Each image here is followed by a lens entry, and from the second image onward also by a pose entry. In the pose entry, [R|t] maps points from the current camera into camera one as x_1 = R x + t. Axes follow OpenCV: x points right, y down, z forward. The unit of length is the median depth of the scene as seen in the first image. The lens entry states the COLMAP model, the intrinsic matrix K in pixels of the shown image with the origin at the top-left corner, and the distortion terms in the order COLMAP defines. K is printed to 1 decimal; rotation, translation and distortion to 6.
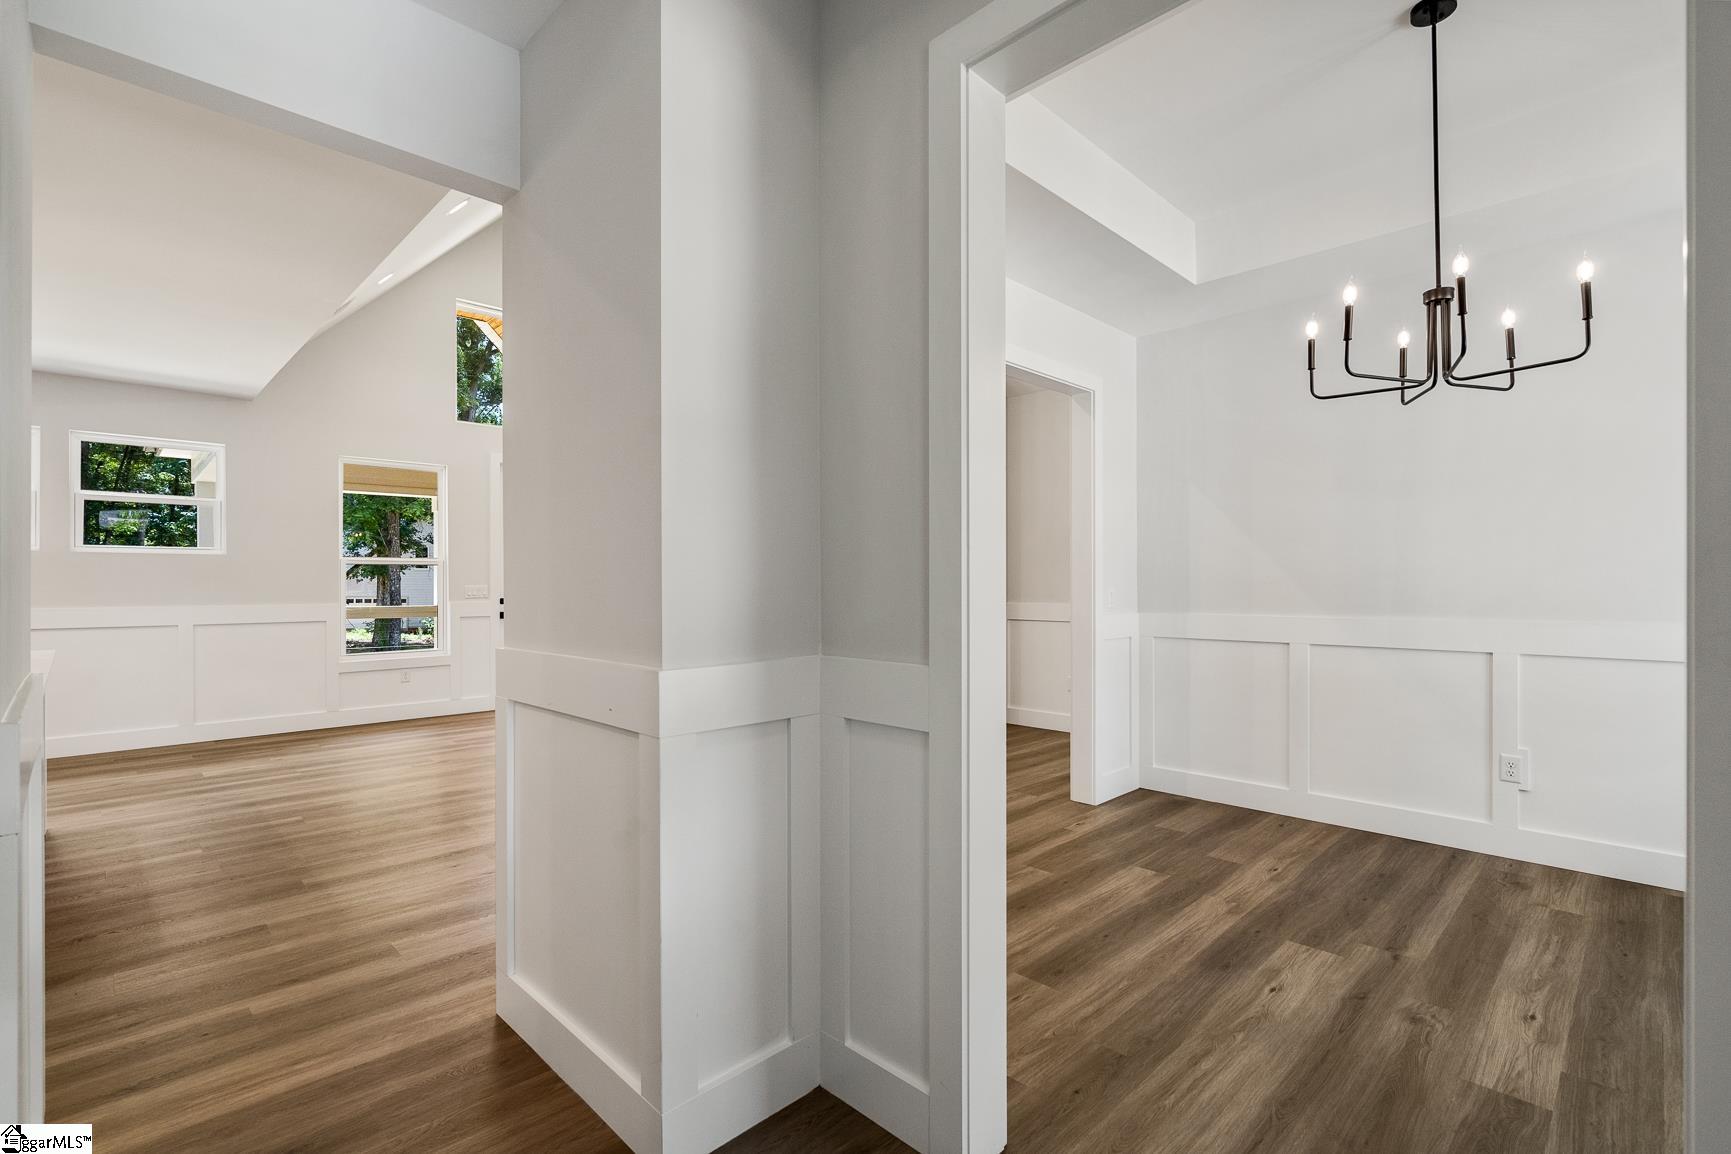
lens RADIAL K [[795.9, 0, 869.7], [0, 795.9, 581.0], [0, 0, 1]] dist [-0.000823, 0.001026]
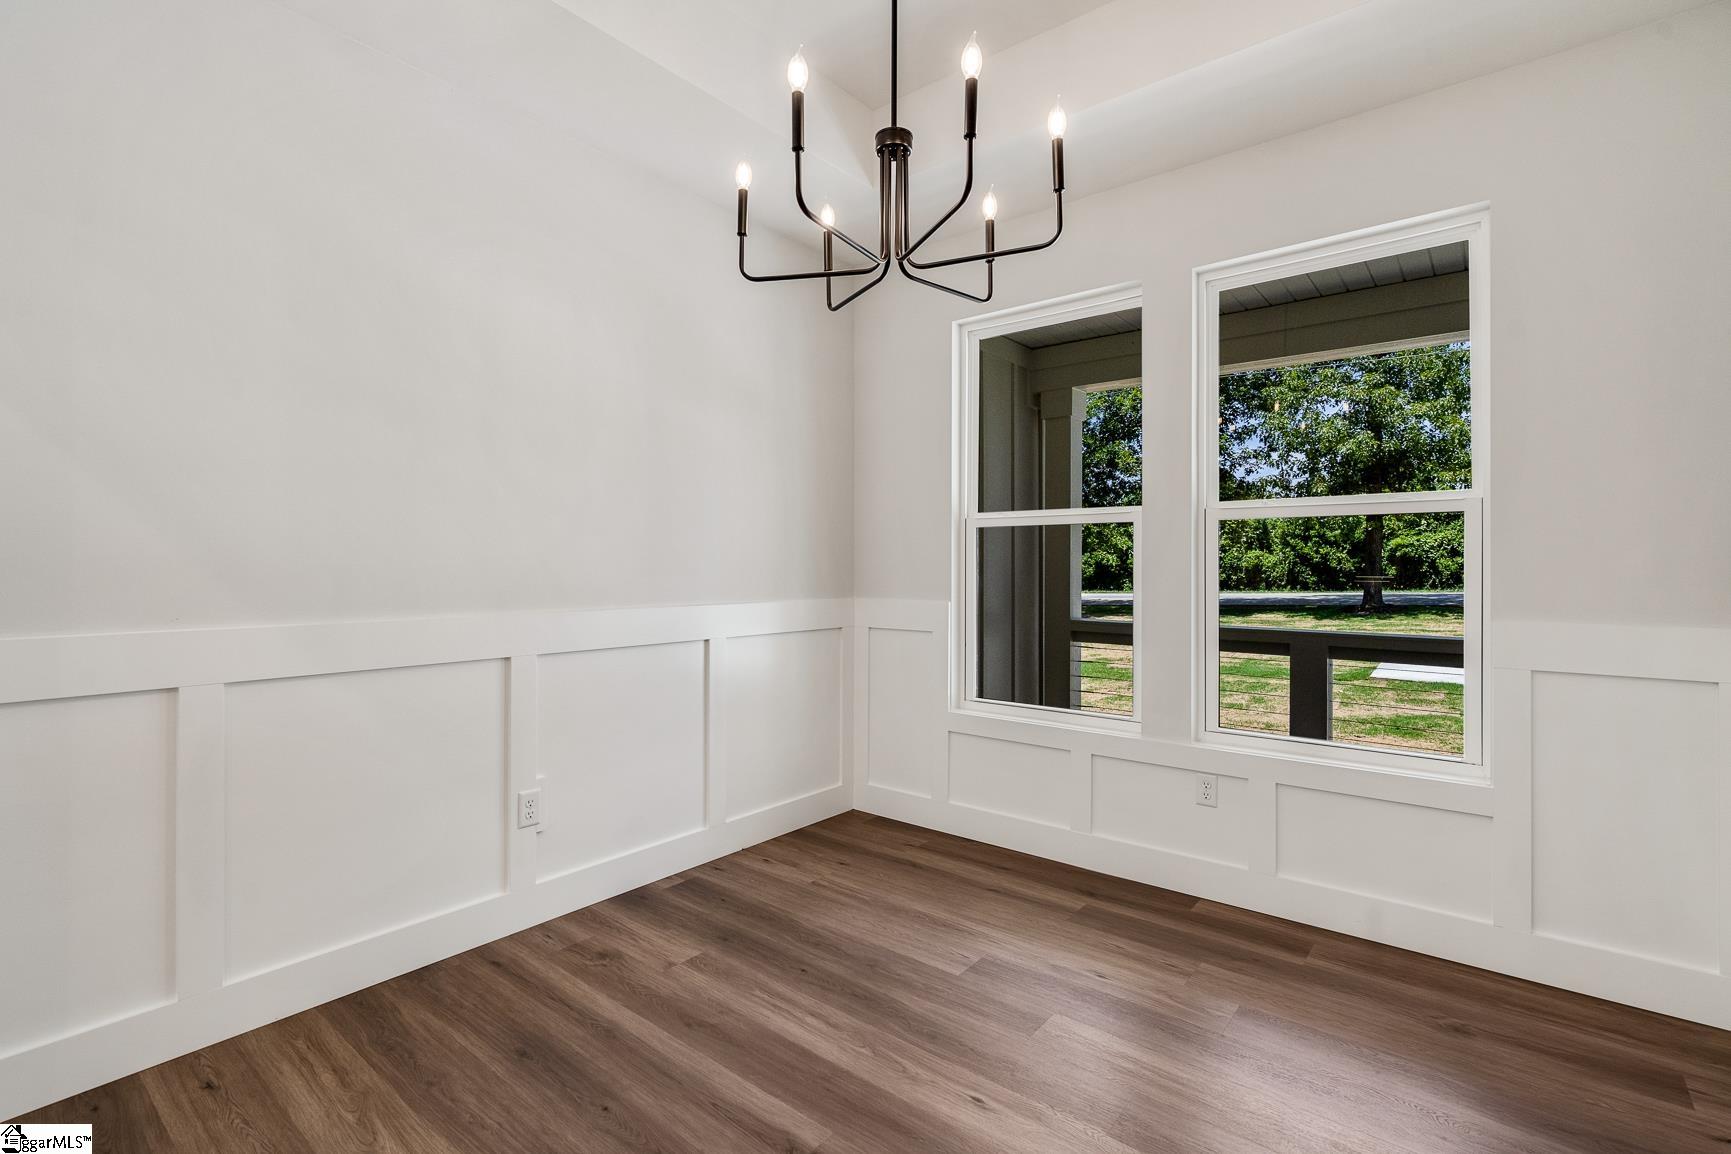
lens RADIAL K [[795.9, 0, 857.4], [0, 795.9, 566.9], [0, 0, 1]] dist [-0.000823, 0.001026]
pose [[-0.094686, 0.000747, 0.995507, 0.036870], [-0.004817, 0.999988, -0.001209, 0.008922], [-0.995496, -0.004909, -0.094681, 1.054011]]
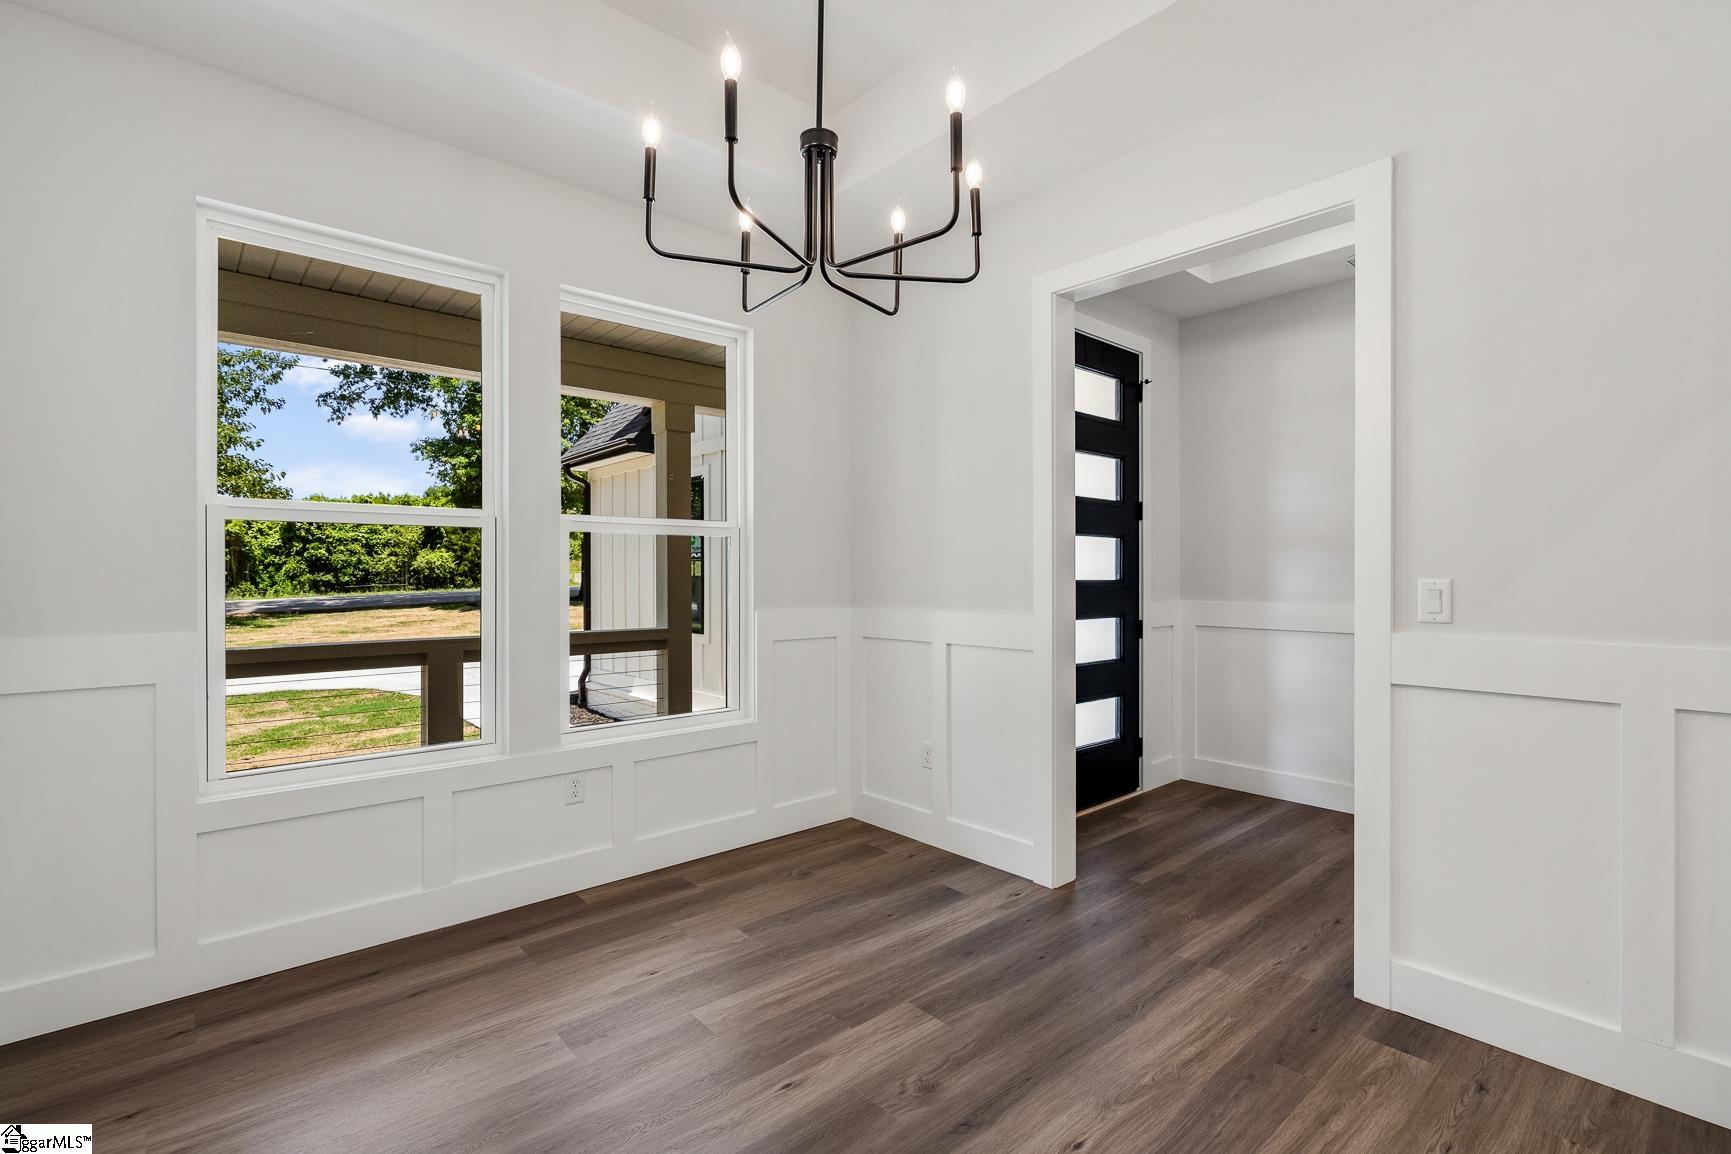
lens RADIAL K [[795.9, 0, 867.1], [0, 795.9, 579.6], [0, 0, 1]] dist [-0.000823, 0.001026]
pose [[-0.998054, 0.002385, 0.062317, 0.610242], [0.002637, 0.999989, 0.003958, 0.006528], [-0.062307, 0.004115, -0.998049, 1.614008]]
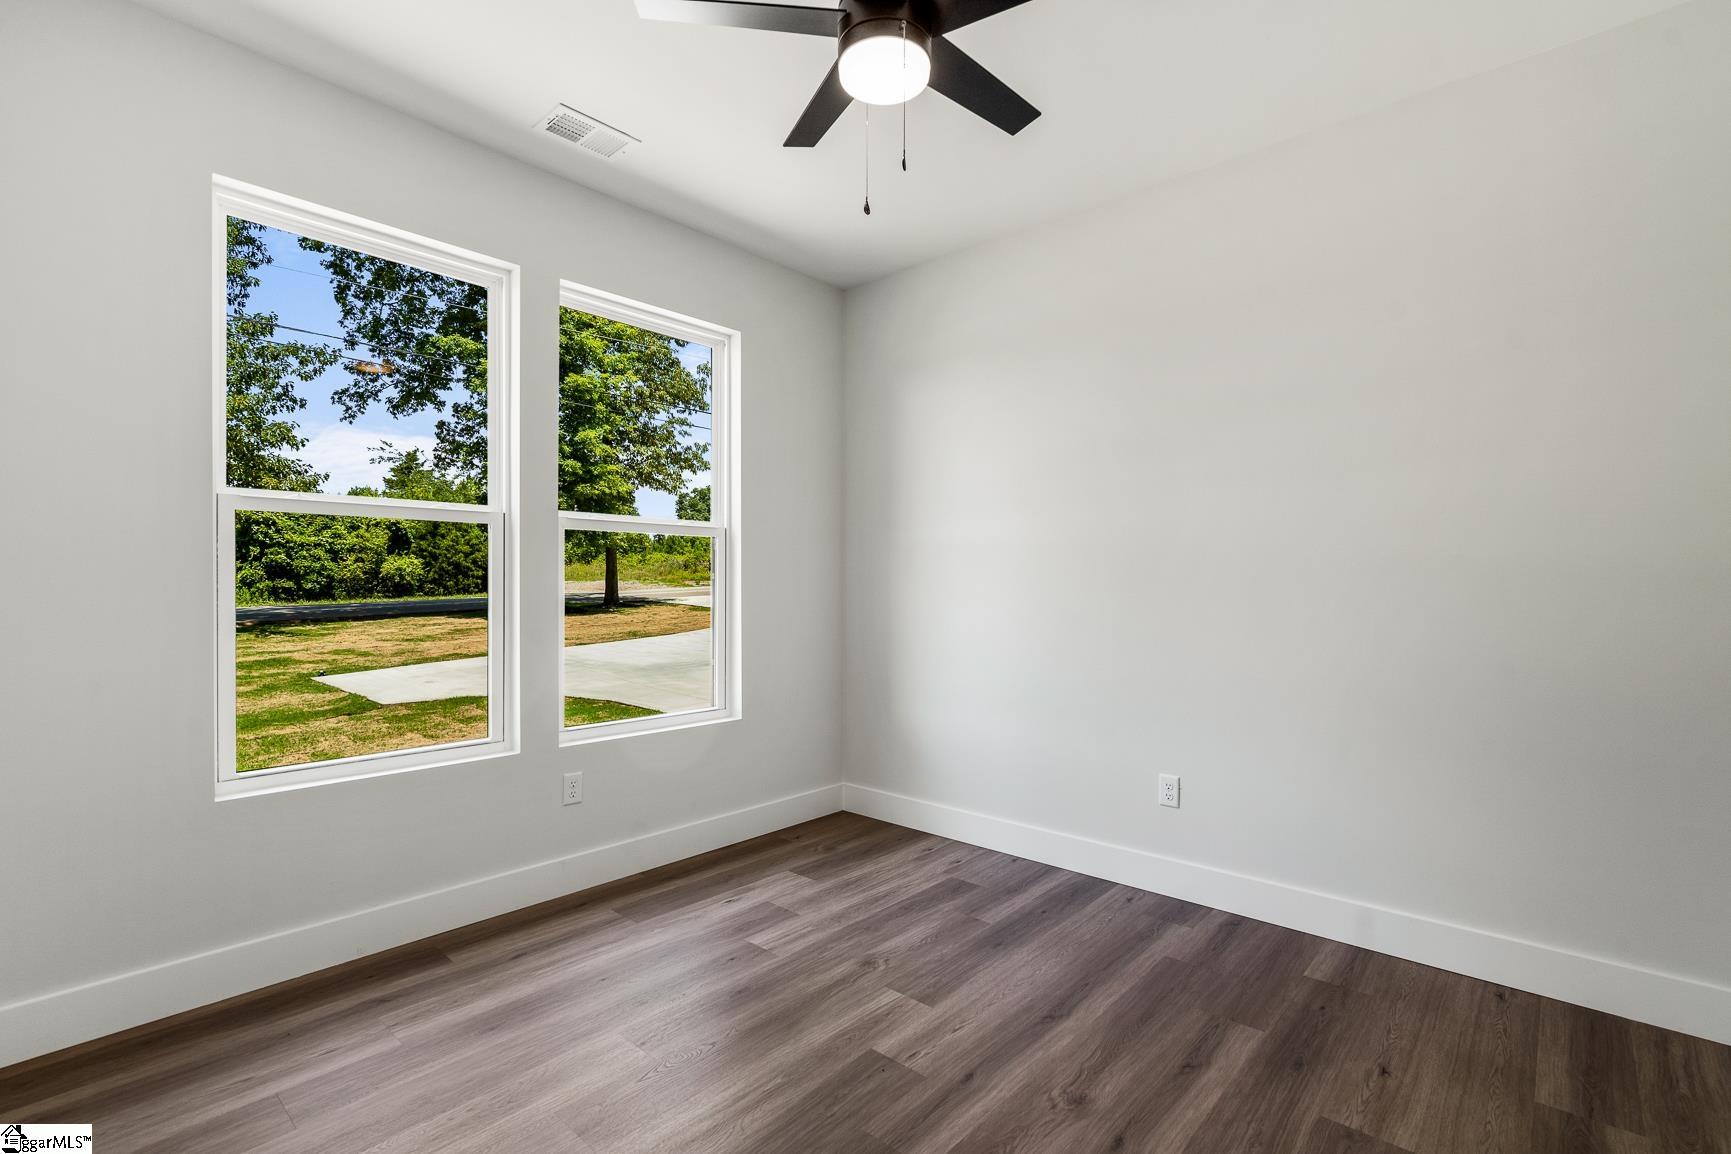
lens RADIAL K [[795.9, 0, 860.4], [0, 795.9, 586.4], [0, 0, 1]] dist [-0.000823, 0.001026]
pose [[-0.999925, -0.001118, -0.012193, 0.812344], [-0.001149, 0.999996, 0.002597, 0.002901], [0.012190, 0.002611, -0.999922, 1.609634]]
